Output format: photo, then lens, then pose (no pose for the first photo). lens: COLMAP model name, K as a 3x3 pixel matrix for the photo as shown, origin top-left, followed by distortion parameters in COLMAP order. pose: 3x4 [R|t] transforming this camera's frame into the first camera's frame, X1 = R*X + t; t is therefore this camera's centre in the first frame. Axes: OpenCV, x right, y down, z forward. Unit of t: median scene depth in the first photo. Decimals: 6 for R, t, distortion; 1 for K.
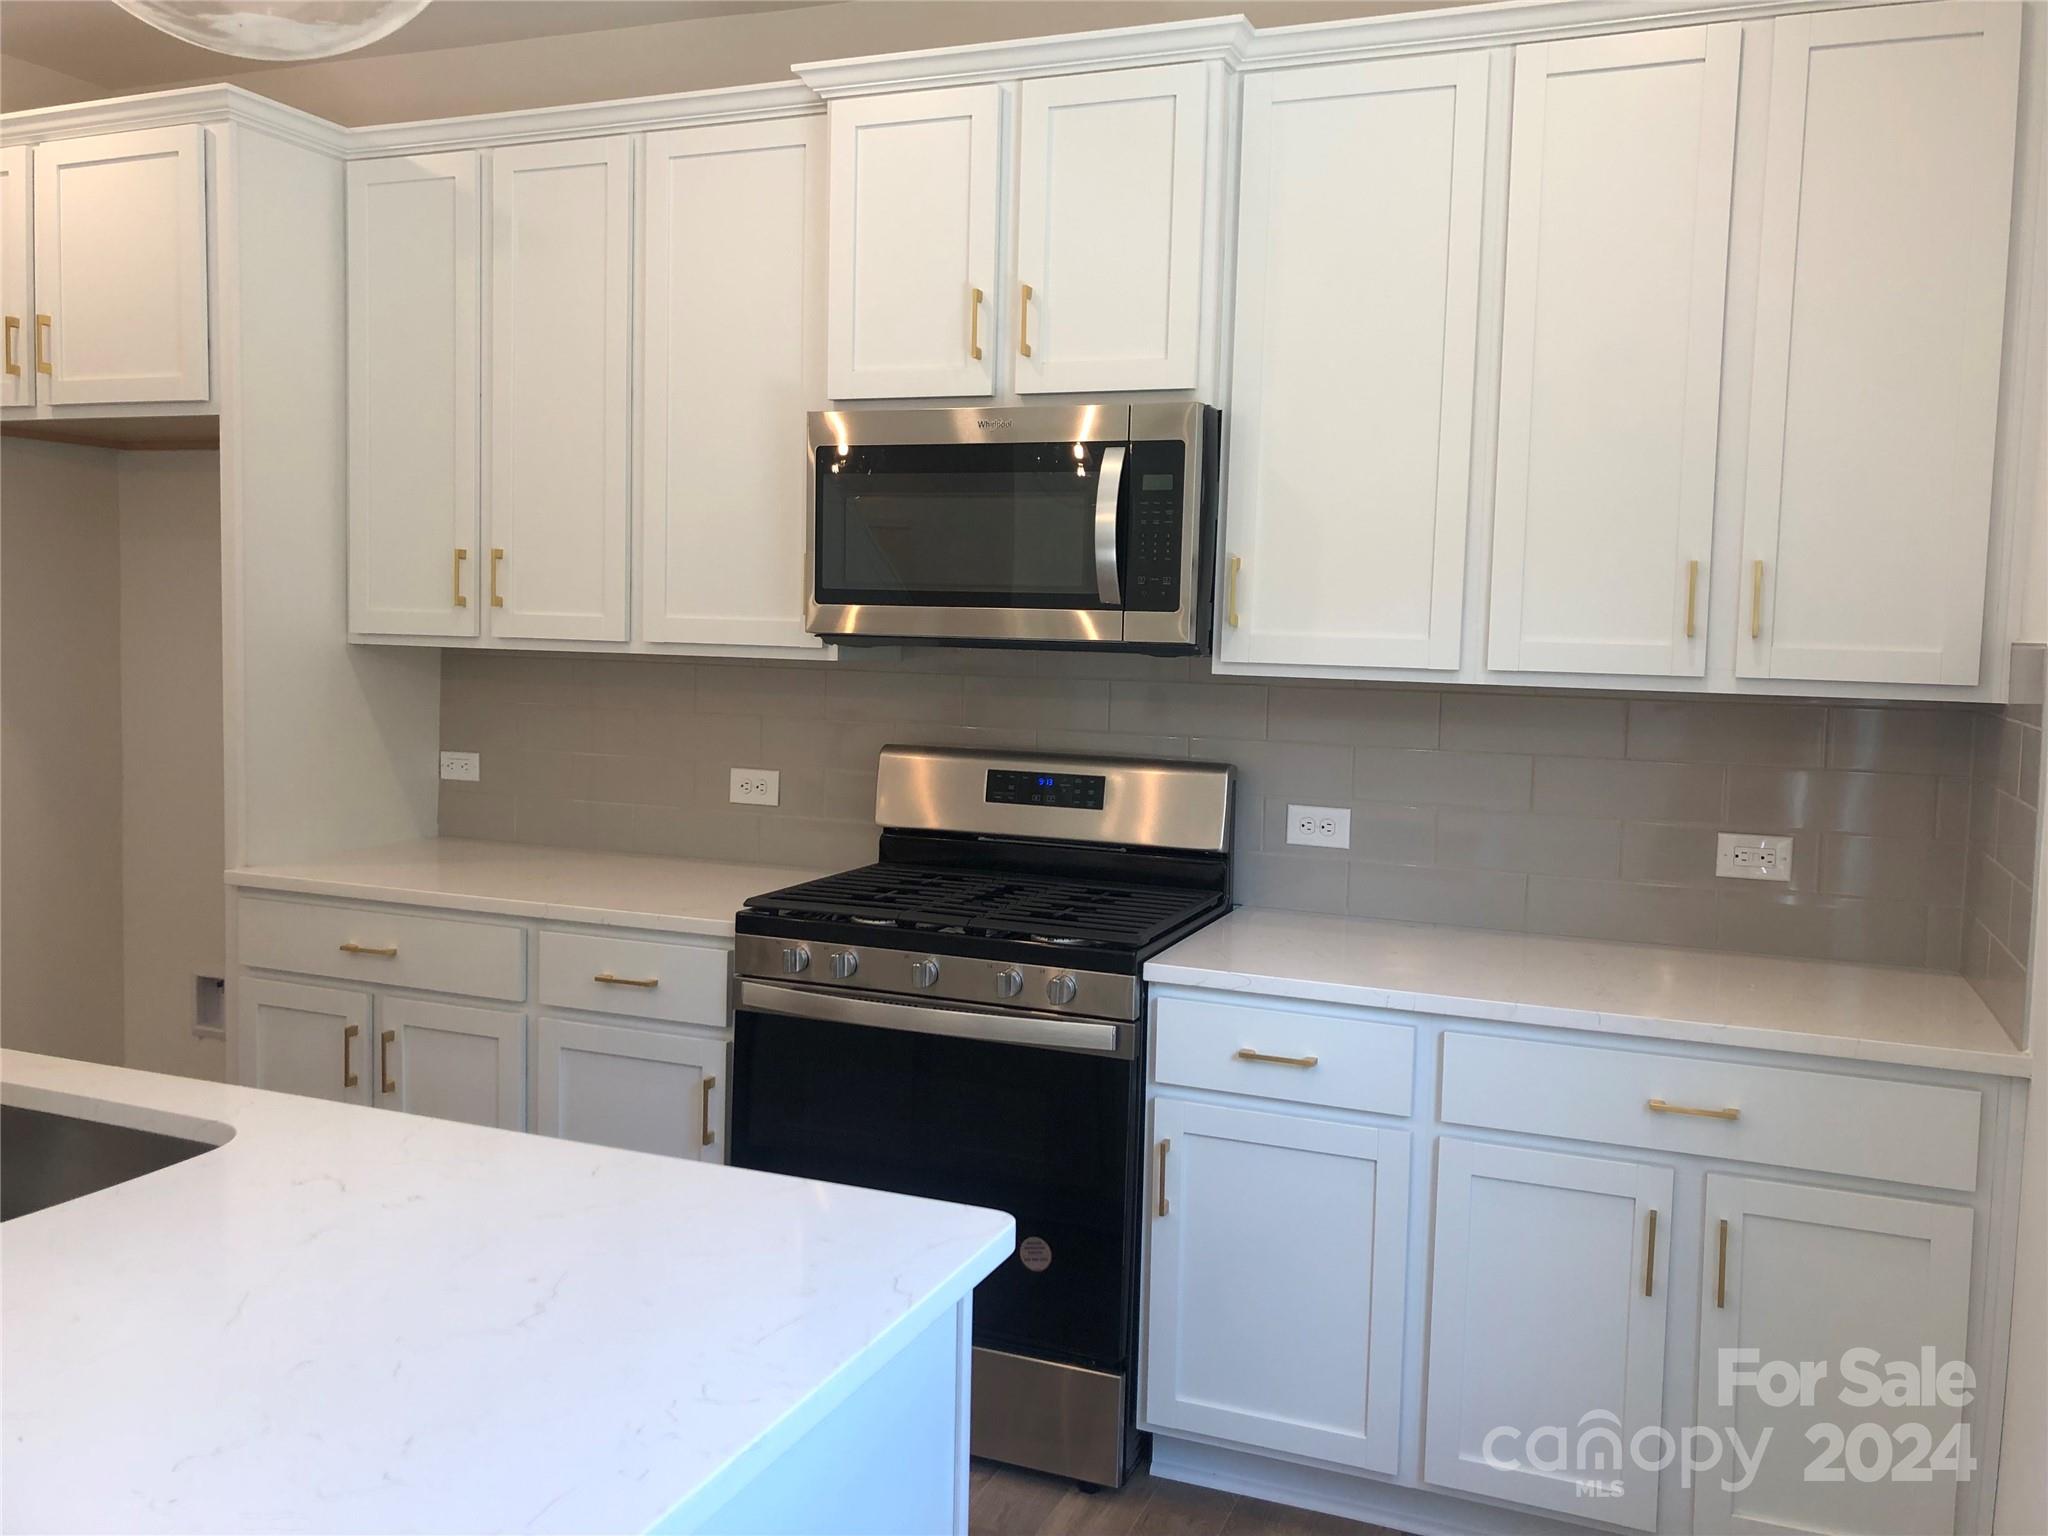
lens RADIAL K [[1705.1, 0, 1021.5], [0, 1705.1, 750.0], [0, 0, 1]] dist [0.044818, 0.004367]
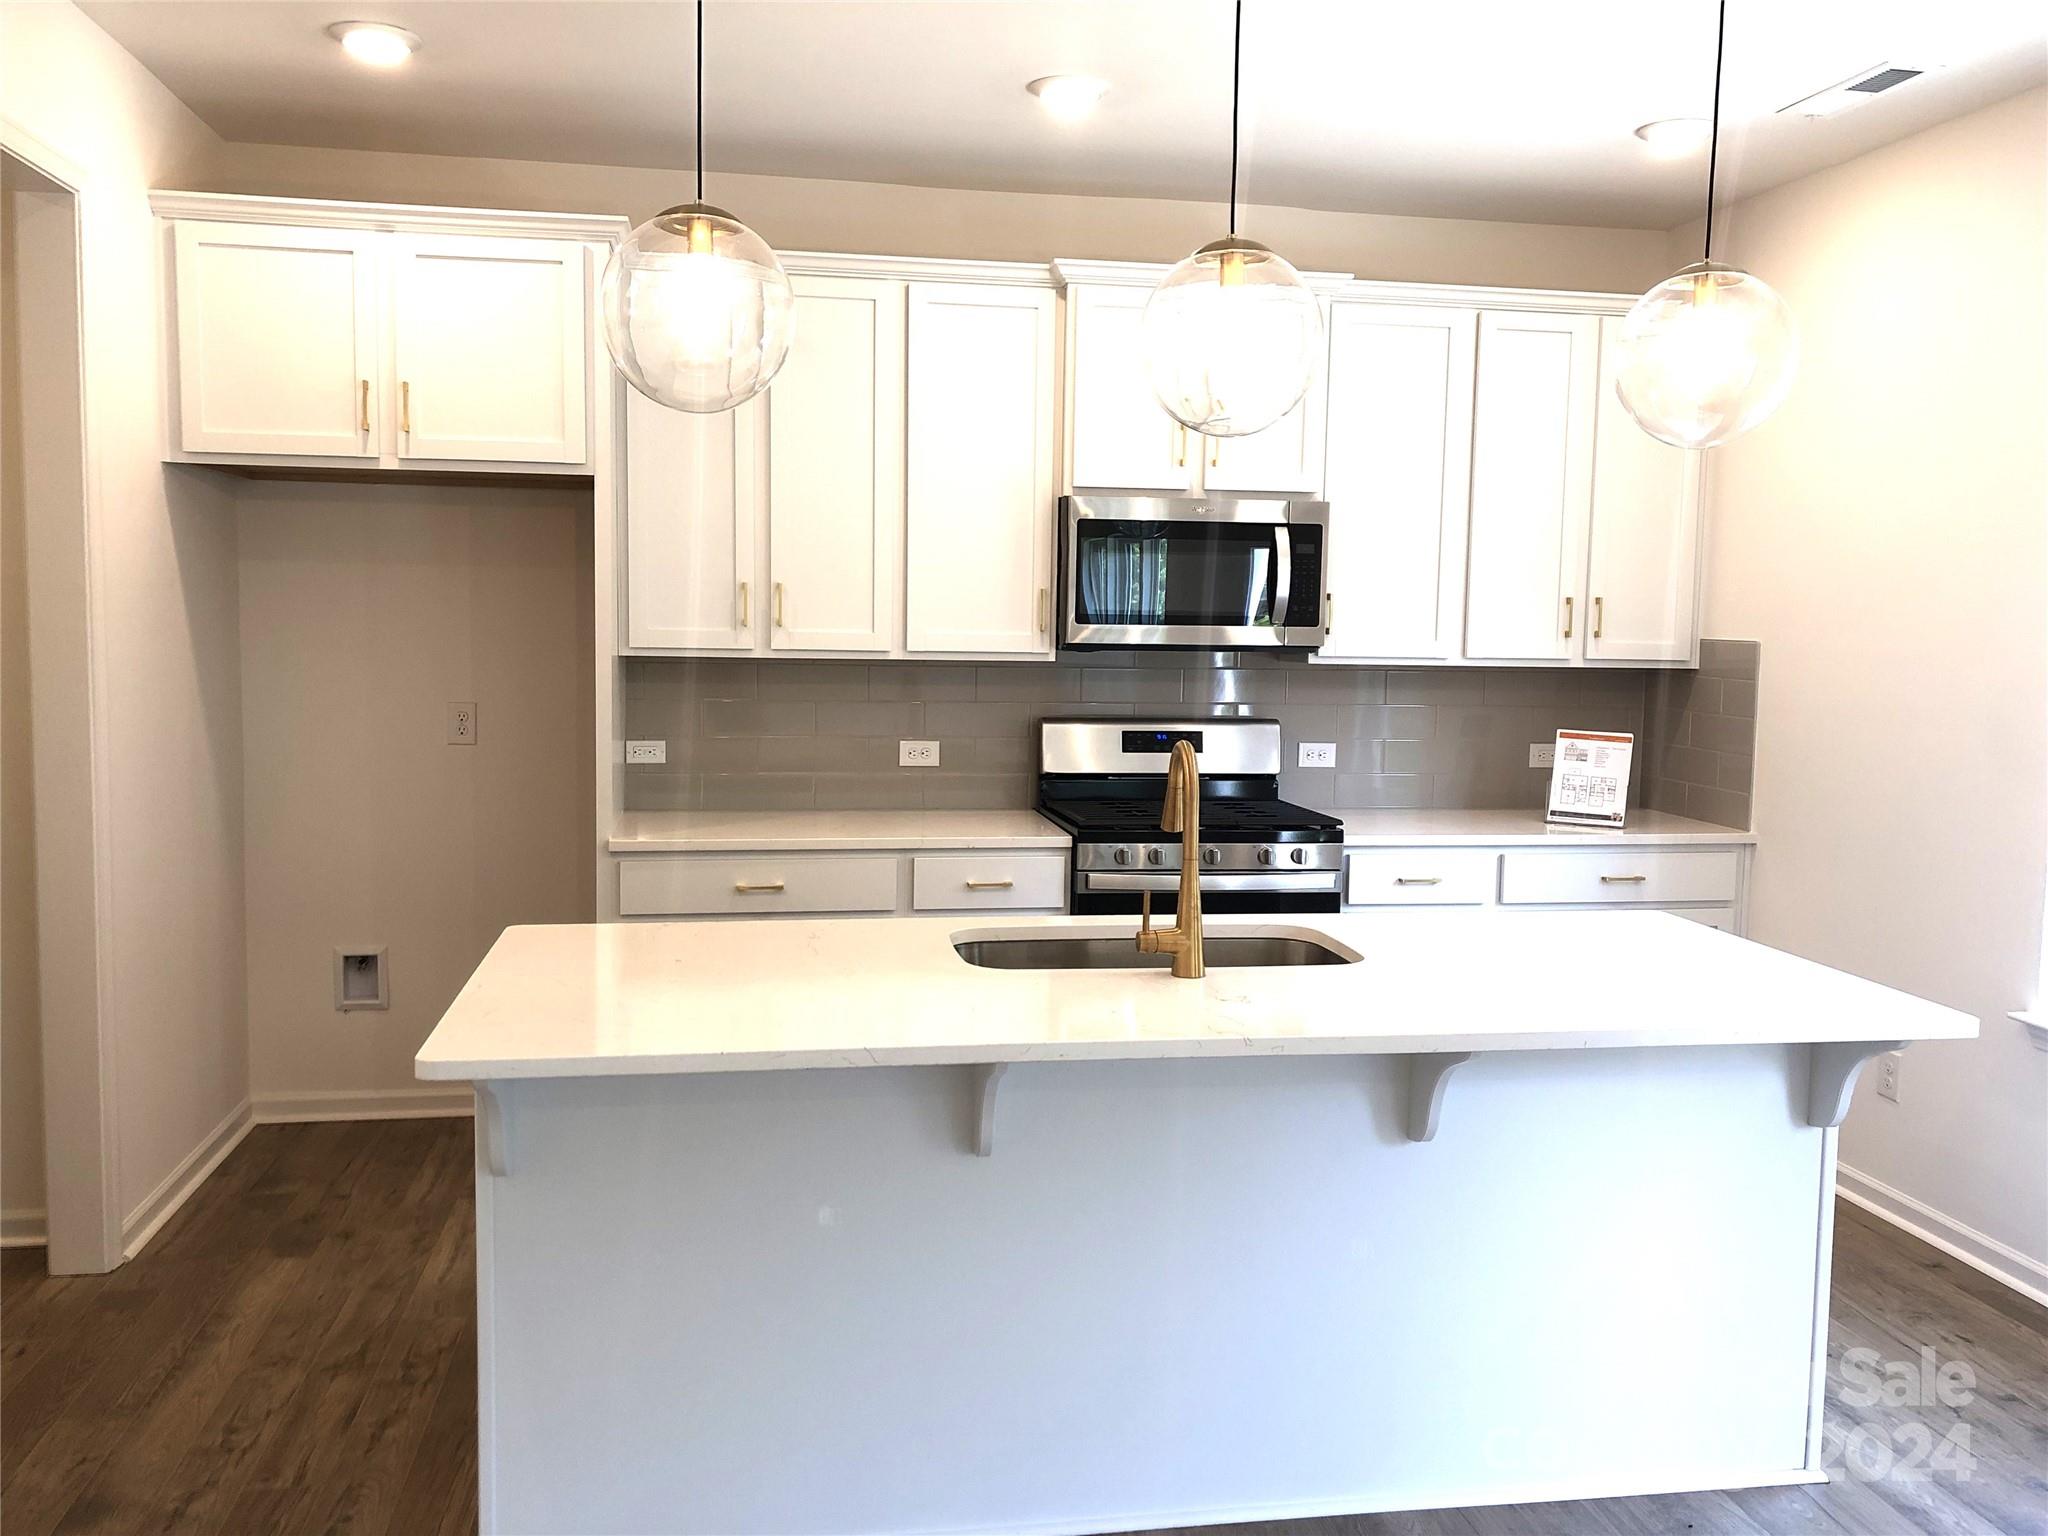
lens RADIAL K [[1685.9, 0, 1024.0], [0, 1685.9, 768.0], [0, 0, 1]] dist [0.087323, -0.039681]
pose [[0.847696, -0.058392, 0.527258, -0.899800], [0.043483, 0.998227, 0.040640, -0.020411], [-0.528697, -0.011524, 0.848733, -0.219753]]
